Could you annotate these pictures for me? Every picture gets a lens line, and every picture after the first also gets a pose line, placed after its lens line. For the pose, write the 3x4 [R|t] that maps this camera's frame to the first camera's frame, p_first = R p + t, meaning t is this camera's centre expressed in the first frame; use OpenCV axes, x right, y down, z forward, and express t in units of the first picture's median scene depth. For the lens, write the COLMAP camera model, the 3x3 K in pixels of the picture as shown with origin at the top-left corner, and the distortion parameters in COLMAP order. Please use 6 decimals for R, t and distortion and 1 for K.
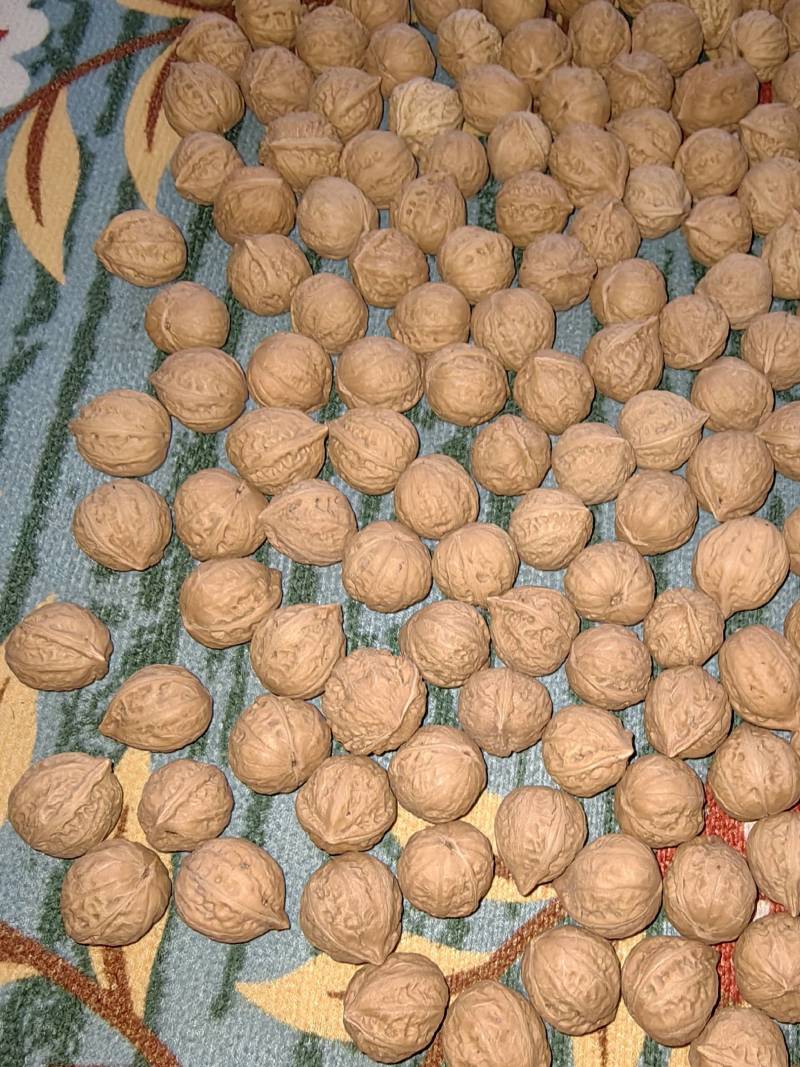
lens RADIAL K [[814.9, 0, 400.0], [0, 814.9, 533.5], [0, 0, 1]] dist [-0.002416, 0.002414]
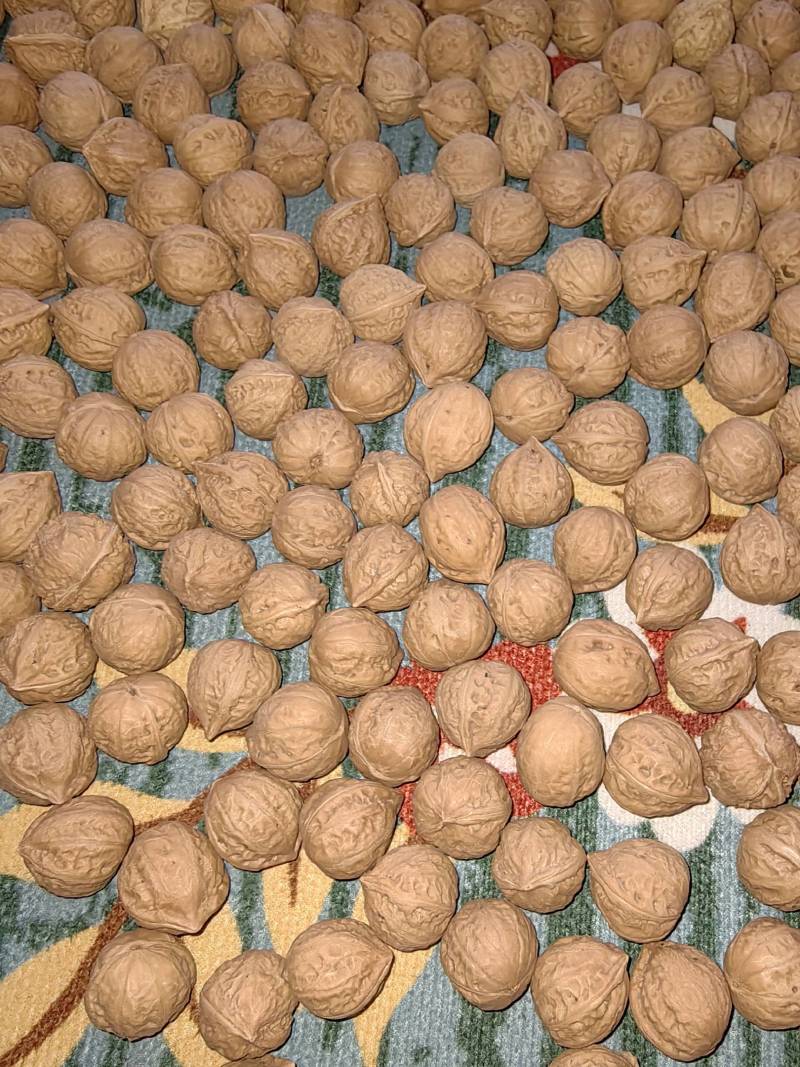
lens RADIAL K [[814.2, 0, 400.8], [0, 814.2, 506.0], [0, 0, 1]] dist [-0.000893, -0.001839]
pose [[0.999548, -0.020128, -0.022337, 0.386079], [0.020178, 0.999794, 0.001999, 0.134922], [0.022292, -0.002449, 0.999749, -0.027688]]
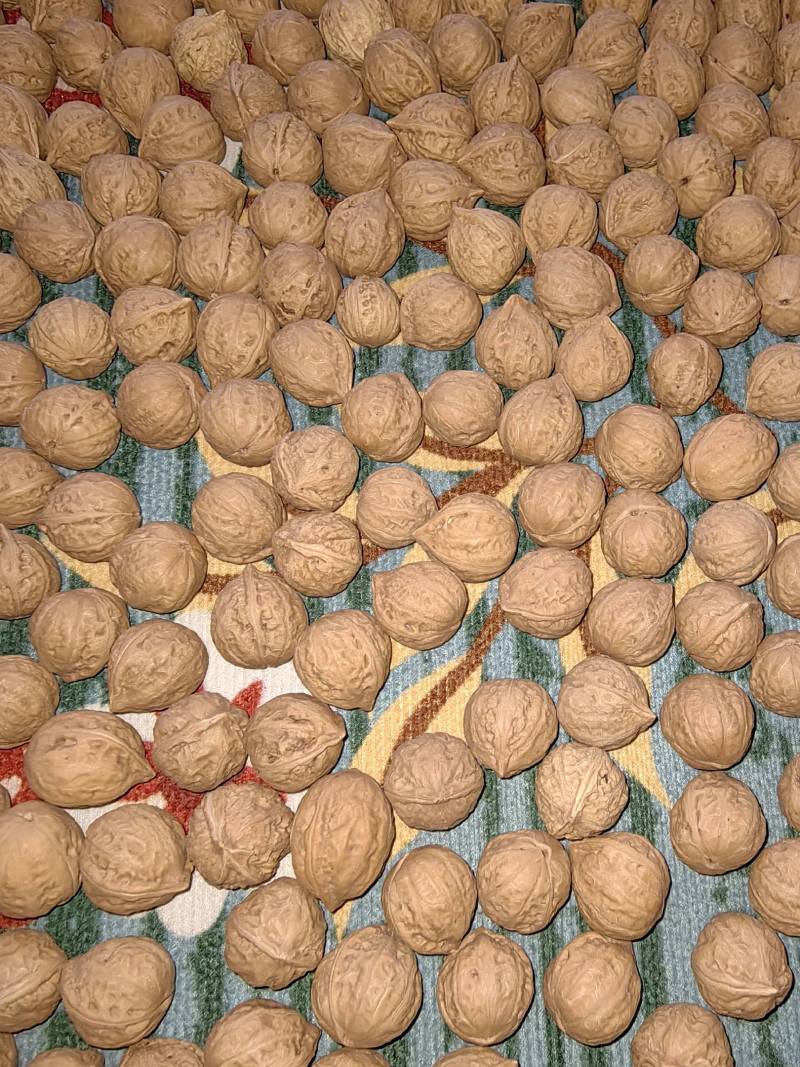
lens RADIAL K [[831.2, 0, 376.6], [0, 831.2, 536.4], [0, 0, 1]] dist [-0.001159, -0.001387]
pose [[0.988975, -0.146638, 0.020630, 0.916544], [0.145638, 0.988374, 0.043653, 0.091999], [-0.026791, -0.040167, 0.998834, 0.004956]]
